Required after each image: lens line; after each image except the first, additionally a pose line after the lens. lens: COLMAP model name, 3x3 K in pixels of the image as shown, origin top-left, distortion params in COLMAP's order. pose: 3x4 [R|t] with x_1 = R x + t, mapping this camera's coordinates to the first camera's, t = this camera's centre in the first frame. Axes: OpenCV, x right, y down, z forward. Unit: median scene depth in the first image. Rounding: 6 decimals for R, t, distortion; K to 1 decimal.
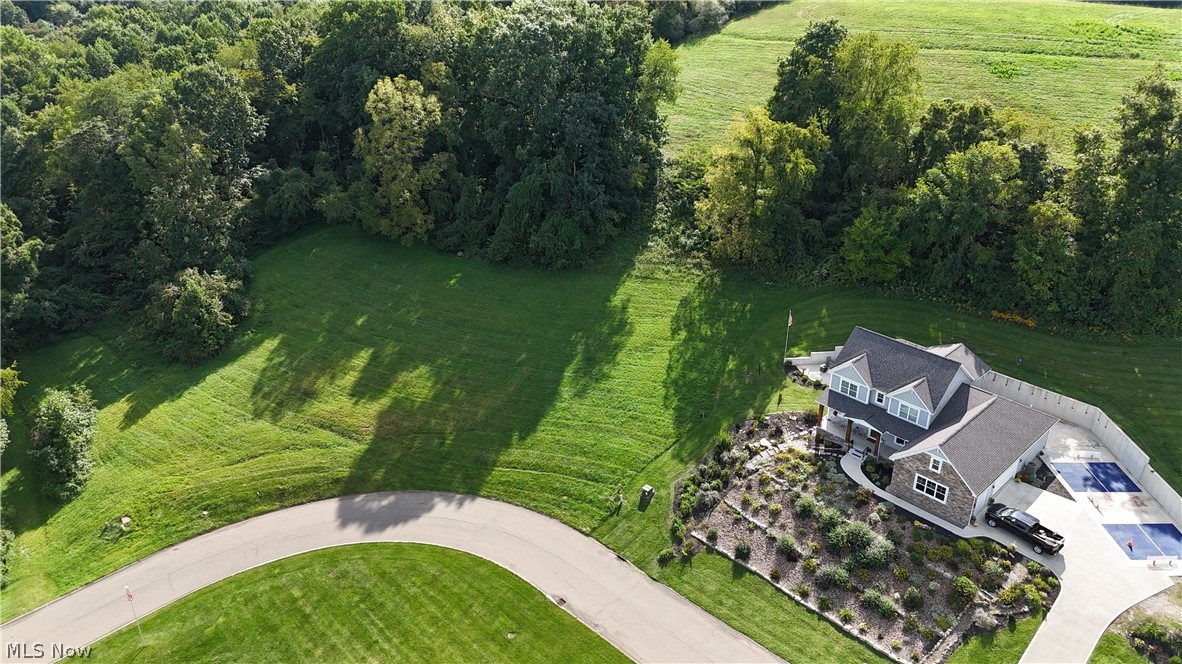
lens RADIAL K [[864.8, 0, 592.3], [0, 864.8, 328.4], [0, 0, 1]] dist [0.043162, -0.034179]
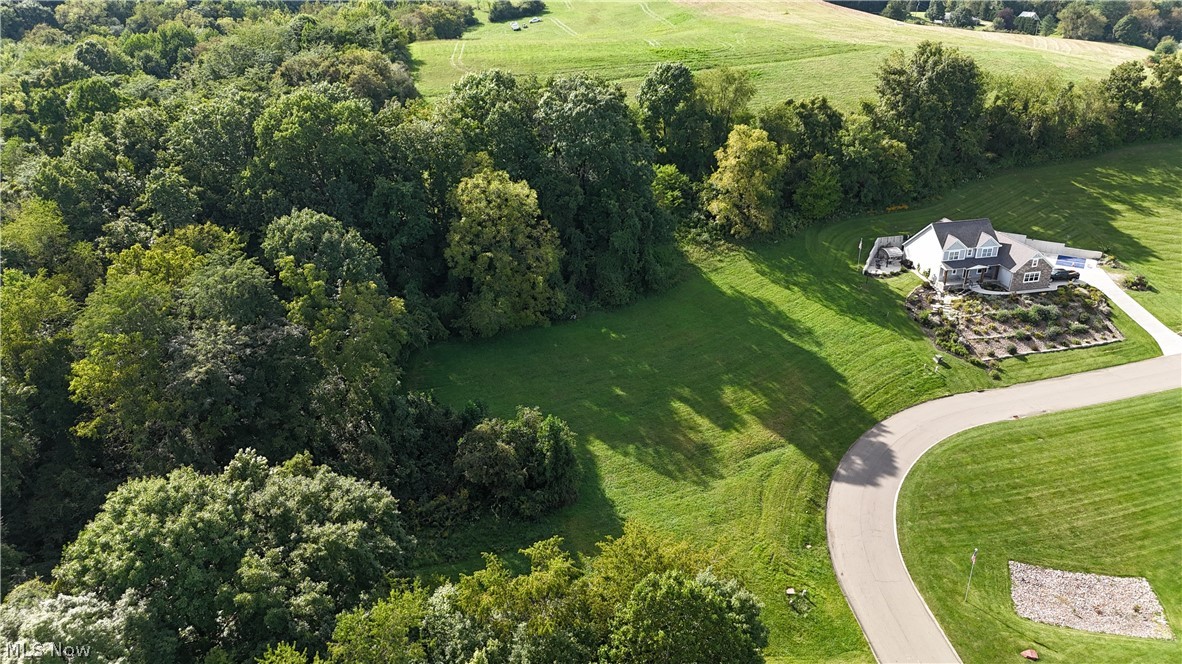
lens RADIAL K [[864.8, 0, 589.8], [0, 864.8, 333.0], [0, 0, 1]] dist [0.043162, -0.034179]
pose [[0.523327, -0.361609, 0.771601, -1.549484], [0.389928, 0.906753, 0.160485, -0.369403], [-0.757684, 0.216883, 0.615529, 0.545761]]
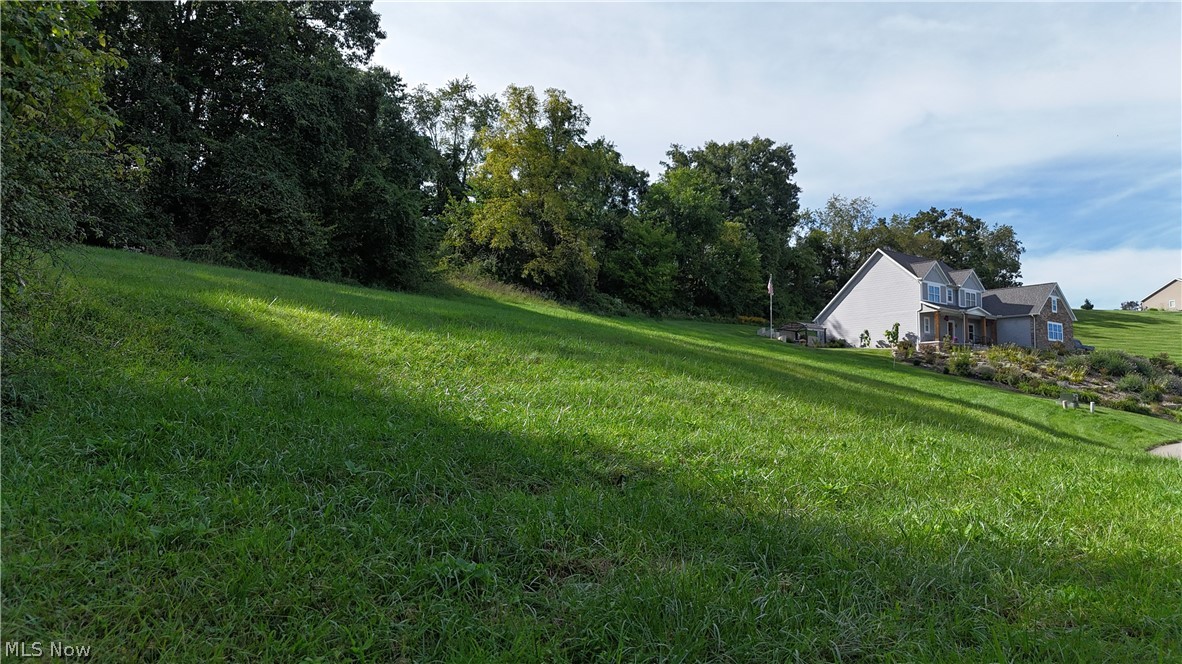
lens RADIAL K [[864.8, 0, 589.6], [0, 864.8, 334.7], [0, 0, 1]] dist [0.043162, -0.034179]
pose [[0.113580, 0.115595, 0.986781, -0.697568], [0.436854, 0.886235, -0.154099, 0.095434], [-0.892333, 0.448582, 0.050160, 1.373794]]
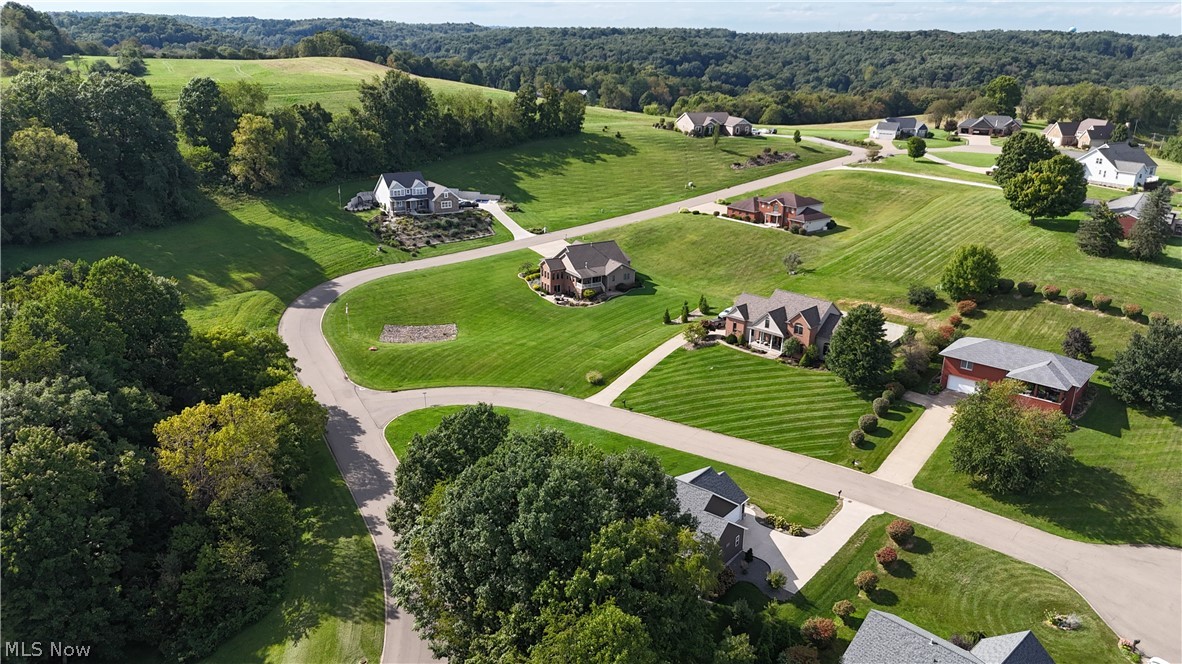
lens RADIAL K [[864.8, 0, 592.5], [0, 864.8, 330.0], [0, 0, 1]] dist [0.043162, -0.034179]
pose [[0.182857, -0.310436, 0.932841, -2.361019], [0.417300, 0.883632, 0.212260, 0.132154], [-0.890182, 0.350462, 0.291123, -0.184962]]
